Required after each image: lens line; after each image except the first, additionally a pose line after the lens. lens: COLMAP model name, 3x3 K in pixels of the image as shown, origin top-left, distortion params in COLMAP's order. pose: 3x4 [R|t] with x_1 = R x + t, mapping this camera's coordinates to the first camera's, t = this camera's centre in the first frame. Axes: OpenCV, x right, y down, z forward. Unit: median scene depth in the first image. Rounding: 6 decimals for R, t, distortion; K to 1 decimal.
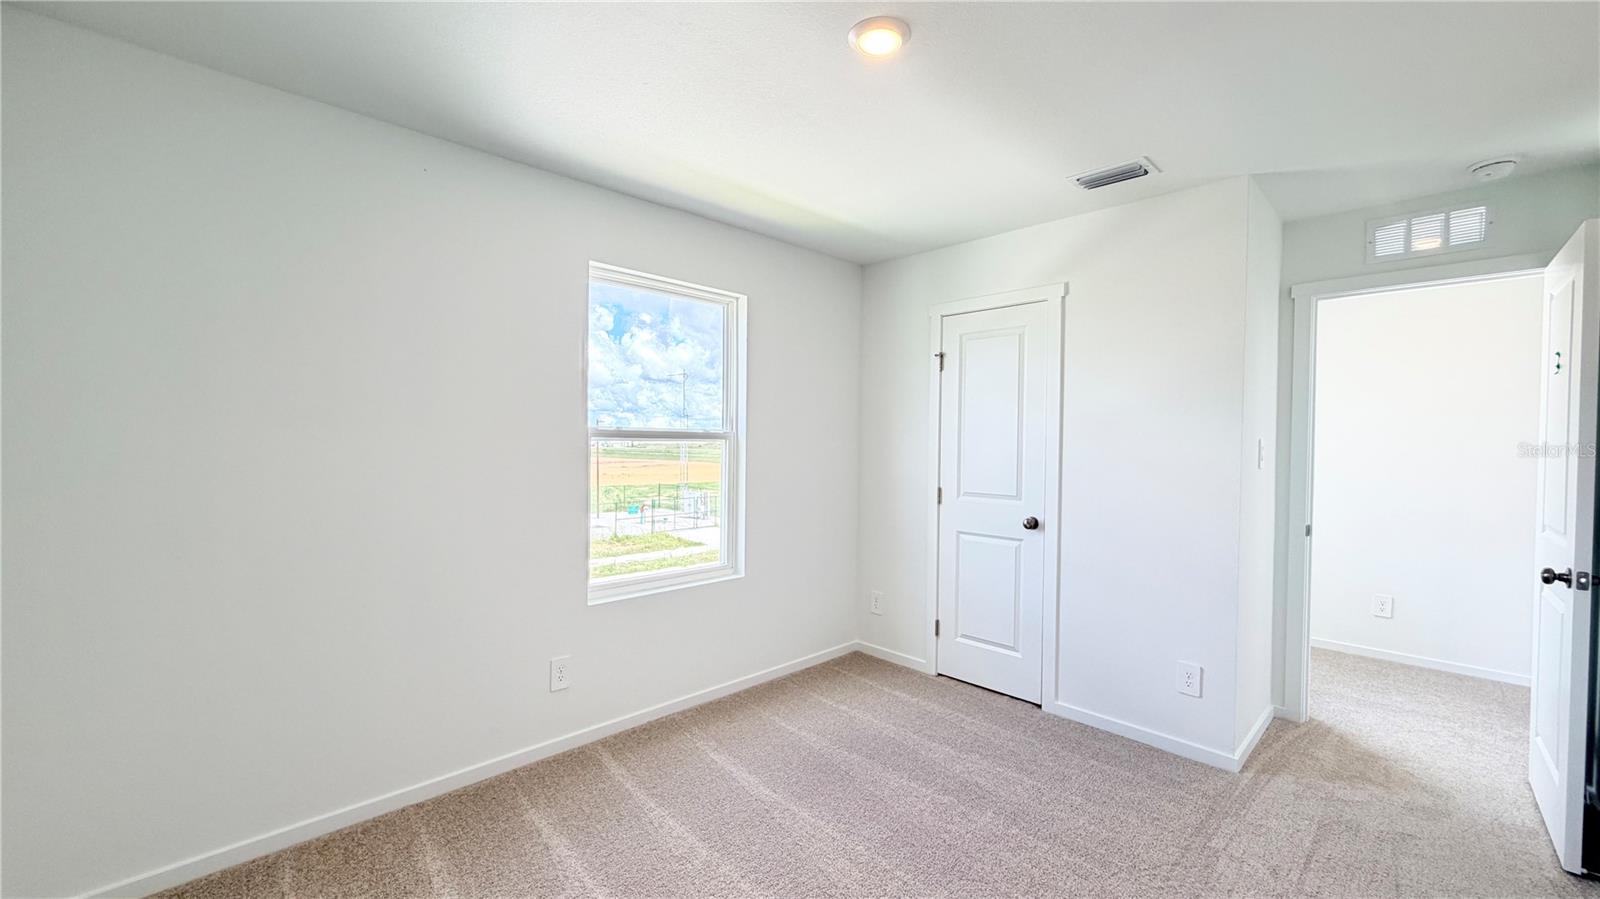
lens RADIAL K [[636.1, 0, 796.3], [0, 636.1, 450.6], [0, 0, 1]] dist [0.001822, 0.000080]
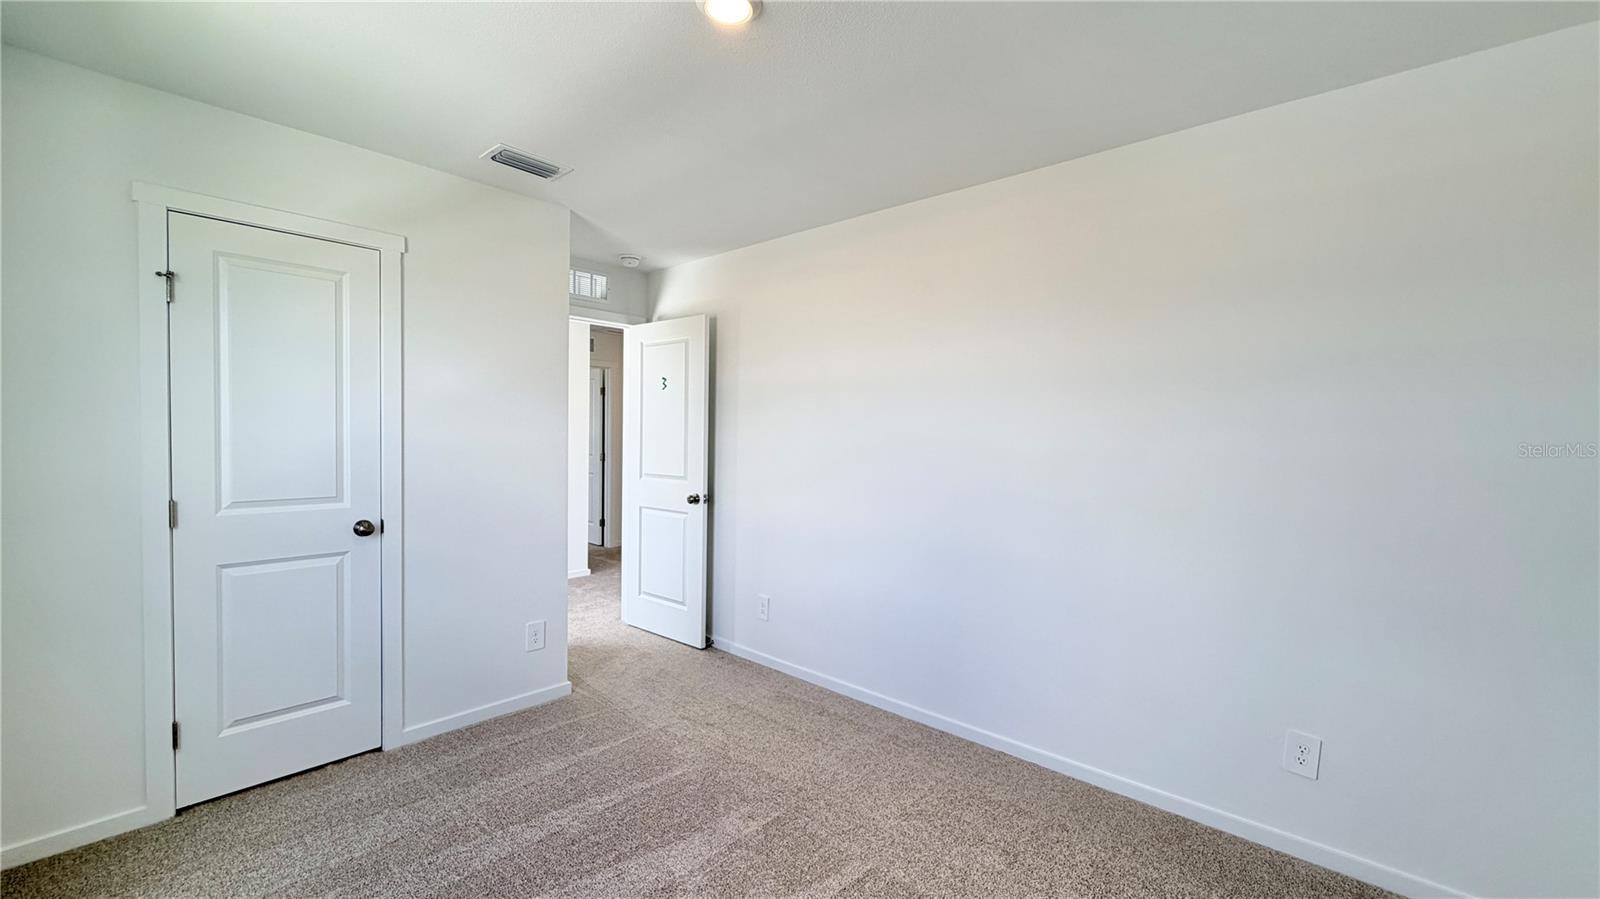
lens RADIAL K [[643.7, 0, 806.7], [0, 643.7, 453.1], [0, 0, 1]] dist [0.001984, -0.000051]
pose [[-0.069474, -0.042603, 0.996674, -0.416369], [0.001303, 0.999083, 0.042797, -0.011218], [-0.997583, 0.004272, -0.069355, 0.457608]]
